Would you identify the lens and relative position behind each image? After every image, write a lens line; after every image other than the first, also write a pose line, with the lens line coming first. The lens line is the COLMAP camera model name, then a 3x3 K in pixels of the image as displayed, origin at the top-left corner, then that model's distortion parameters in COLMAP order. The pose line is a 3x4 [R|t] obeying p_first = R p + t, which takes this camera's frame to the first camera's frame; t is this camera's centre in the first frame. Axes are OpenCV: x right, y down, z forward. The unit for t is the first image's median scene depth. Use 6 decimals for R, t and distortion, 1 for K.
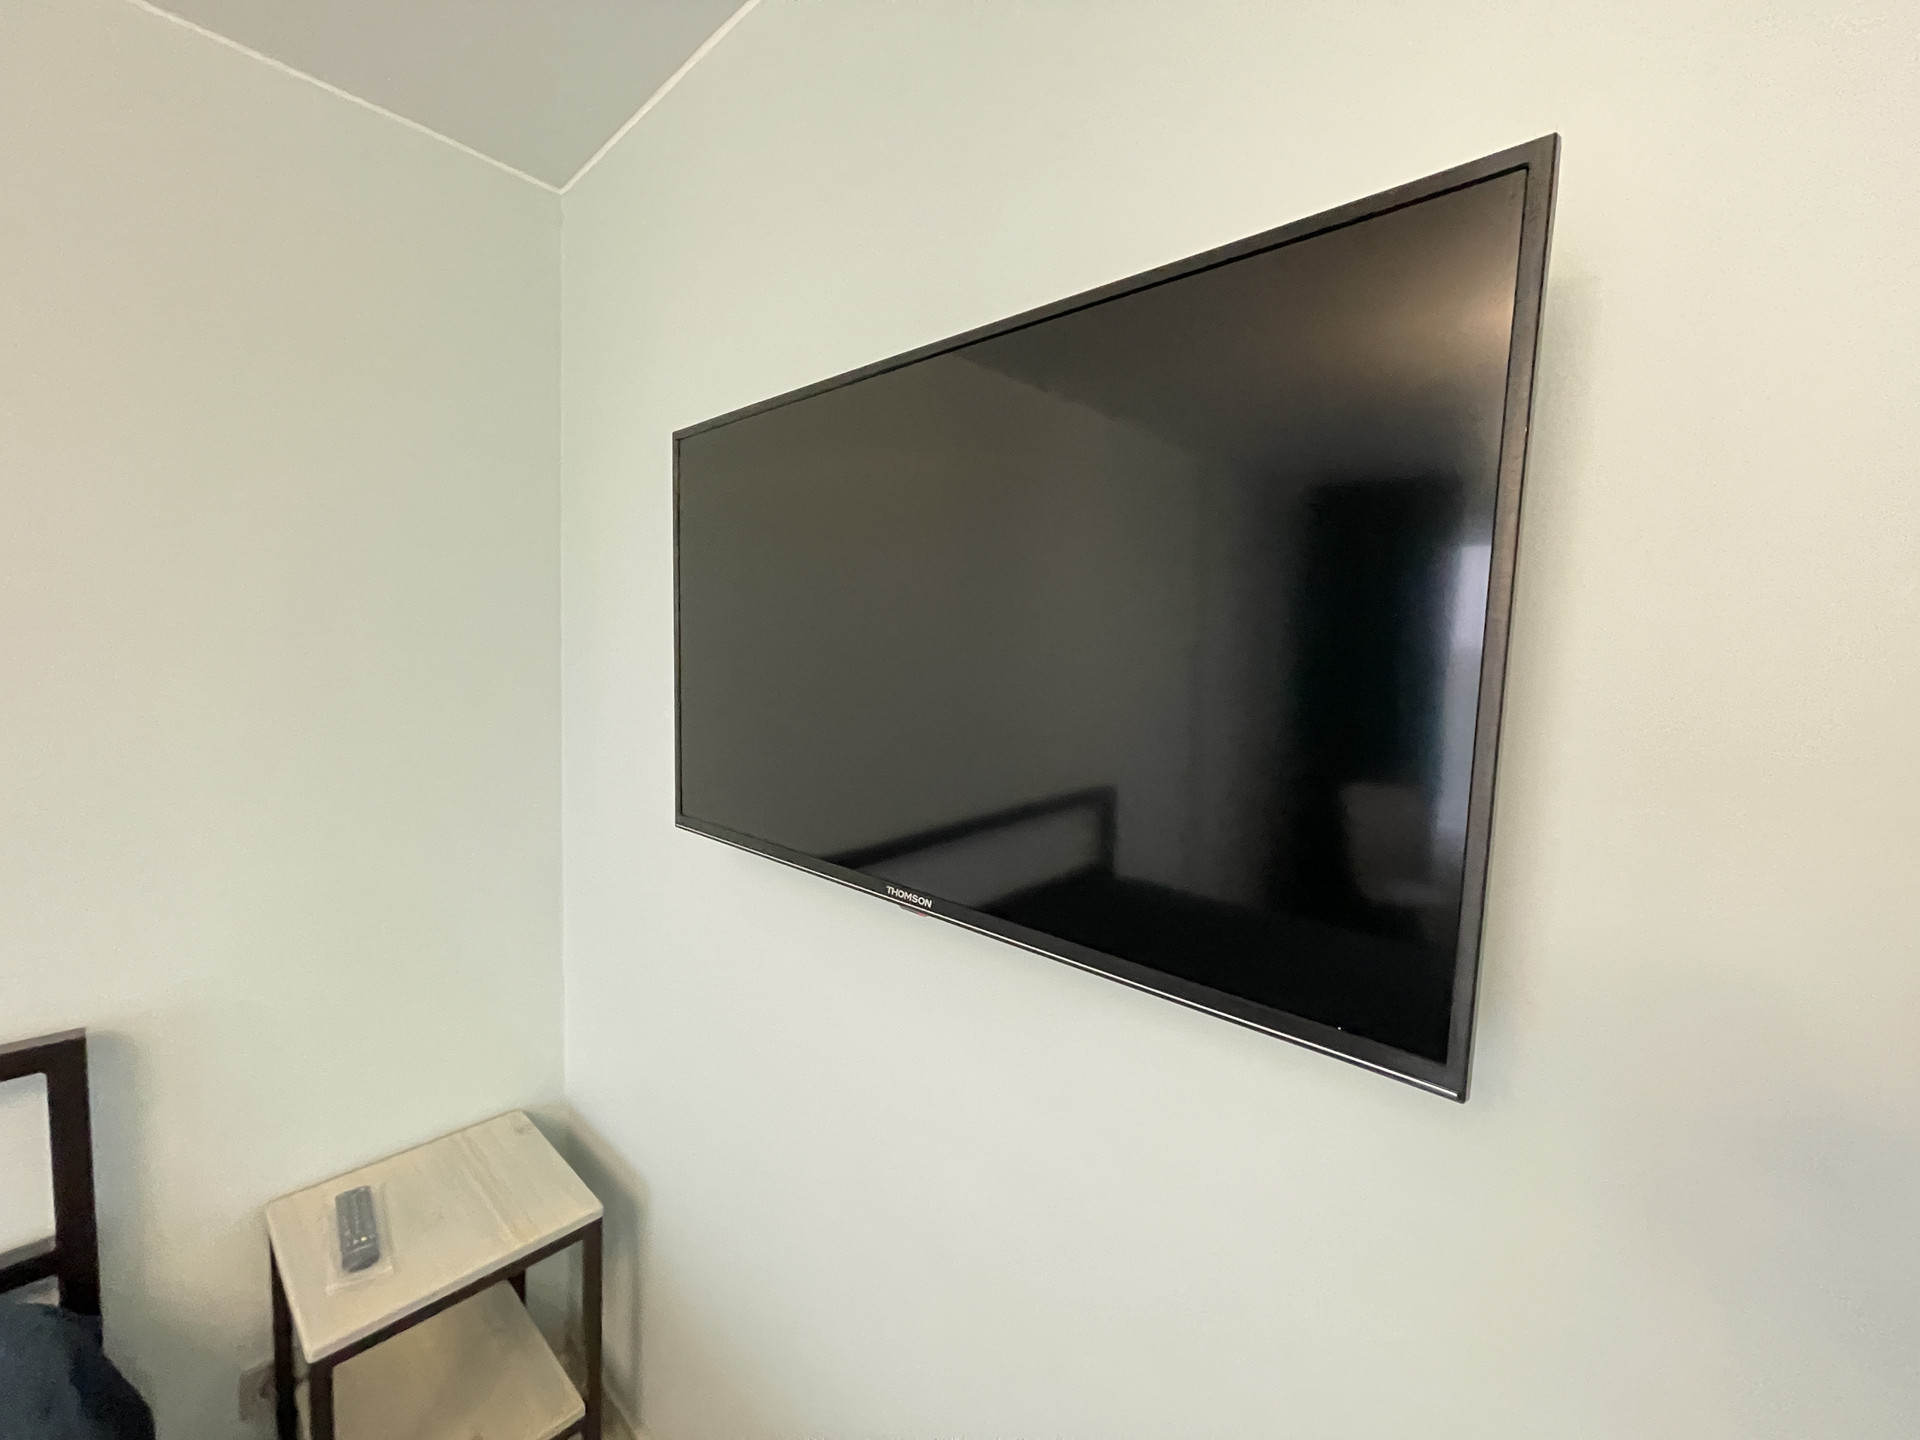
lens RADIAL K [[772.2, 0, 955.1], [0, 772.2, 711.2], [0, 0, 1]] dist [-0.004122, -0.000415]
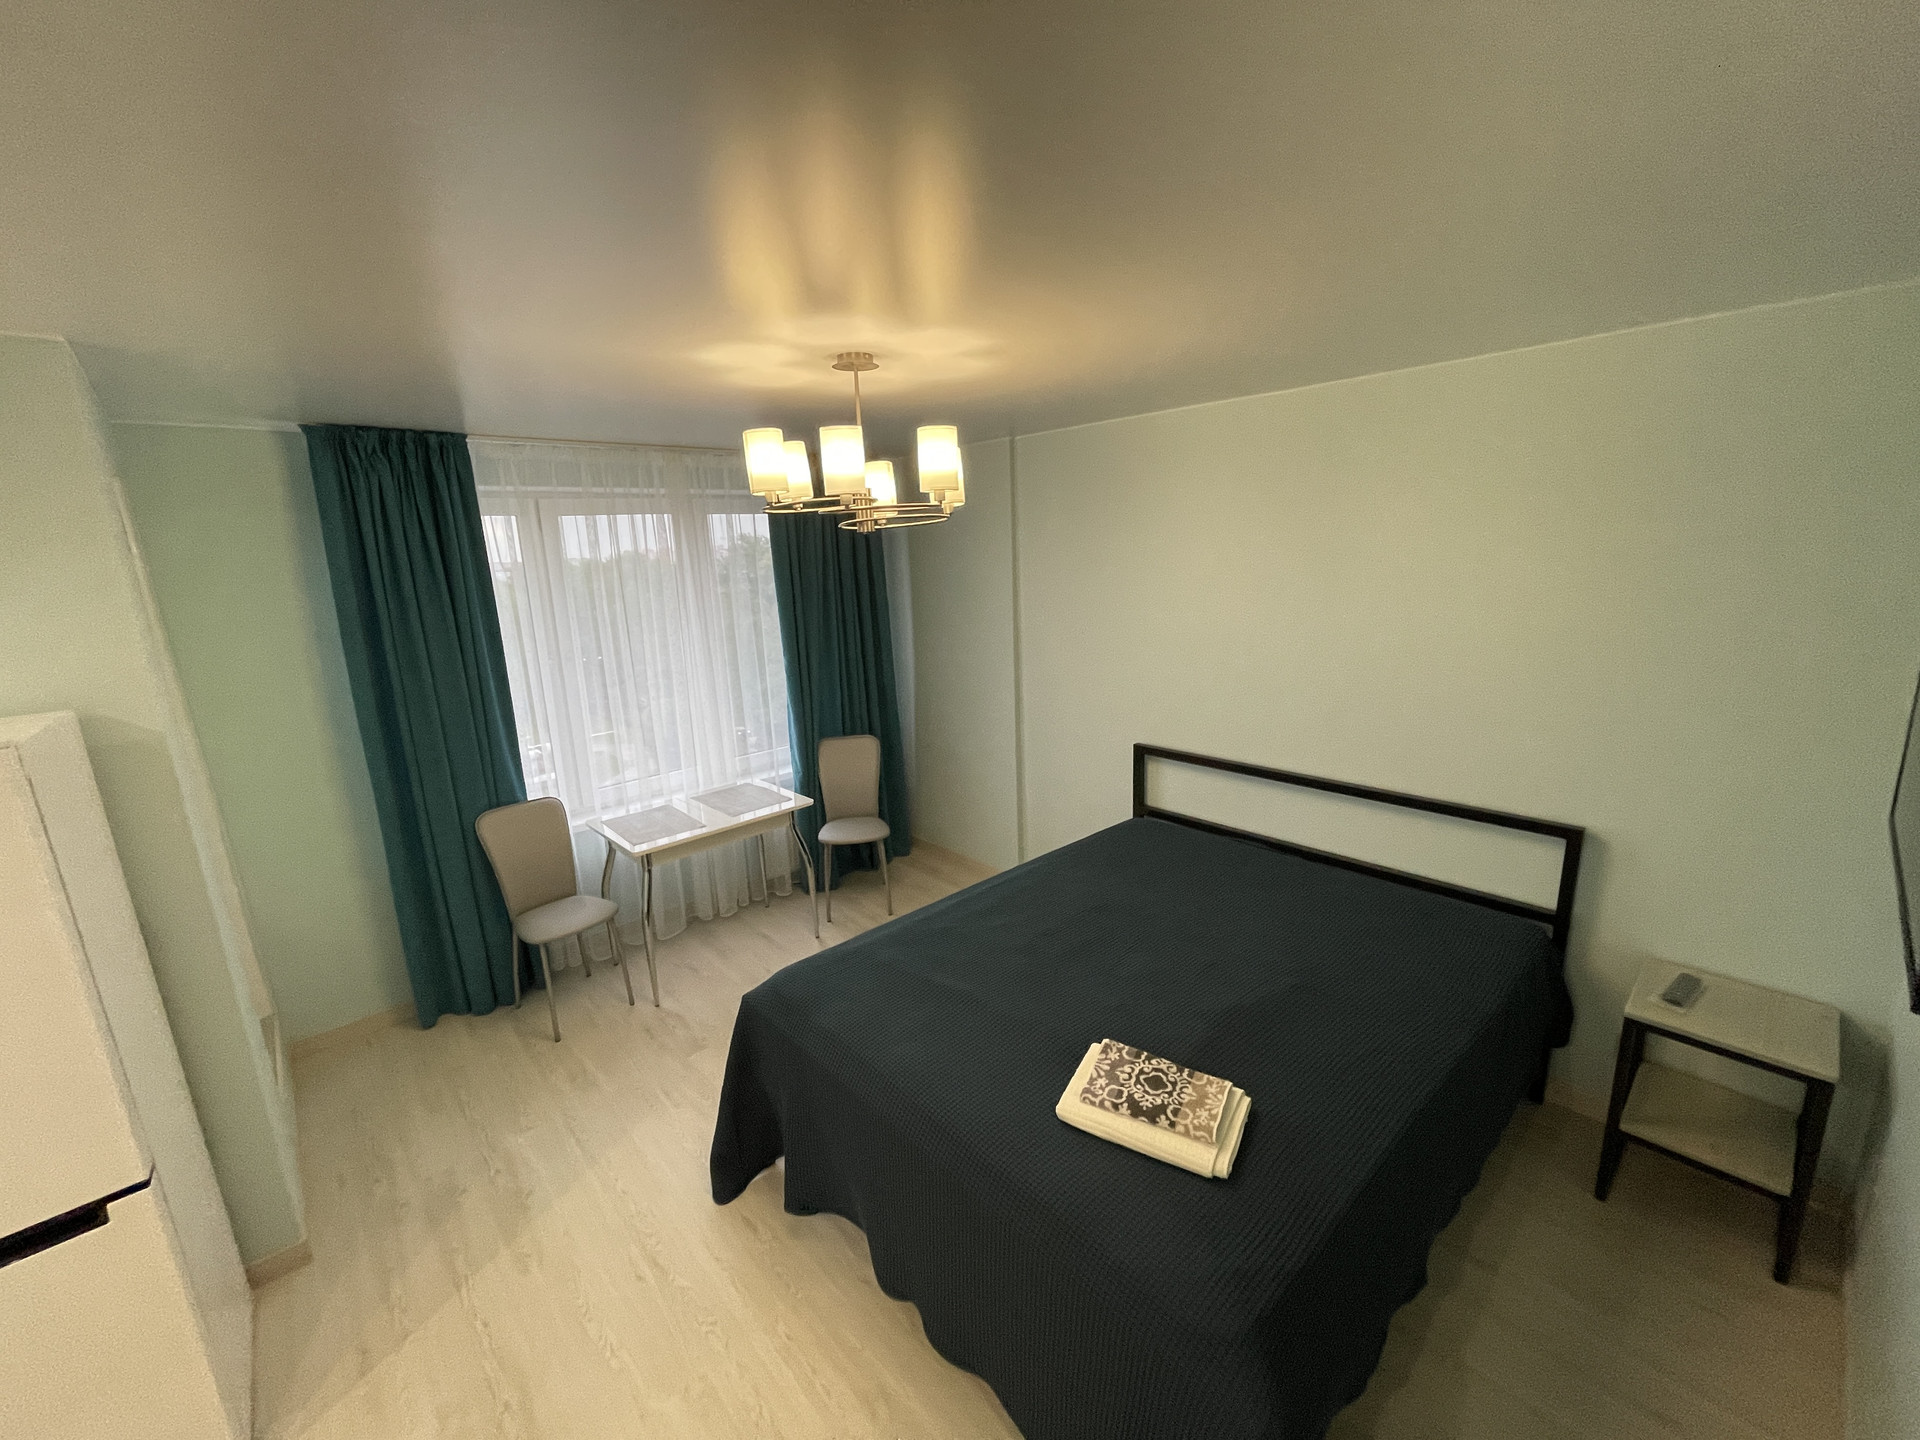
lens RADIAL K [[772.2, 0, 954.3], [0, 772.2, 711.3], [0, 0, 1]] dist [-0.004122, -0.000415]
pose [[-0.078121, 0.184156, -0.979788, 0.994862], [-0.038779, 0.981486, 0.187567, -0.230832], [0.996189, 0.052649, -0.069534, -0.595364]]
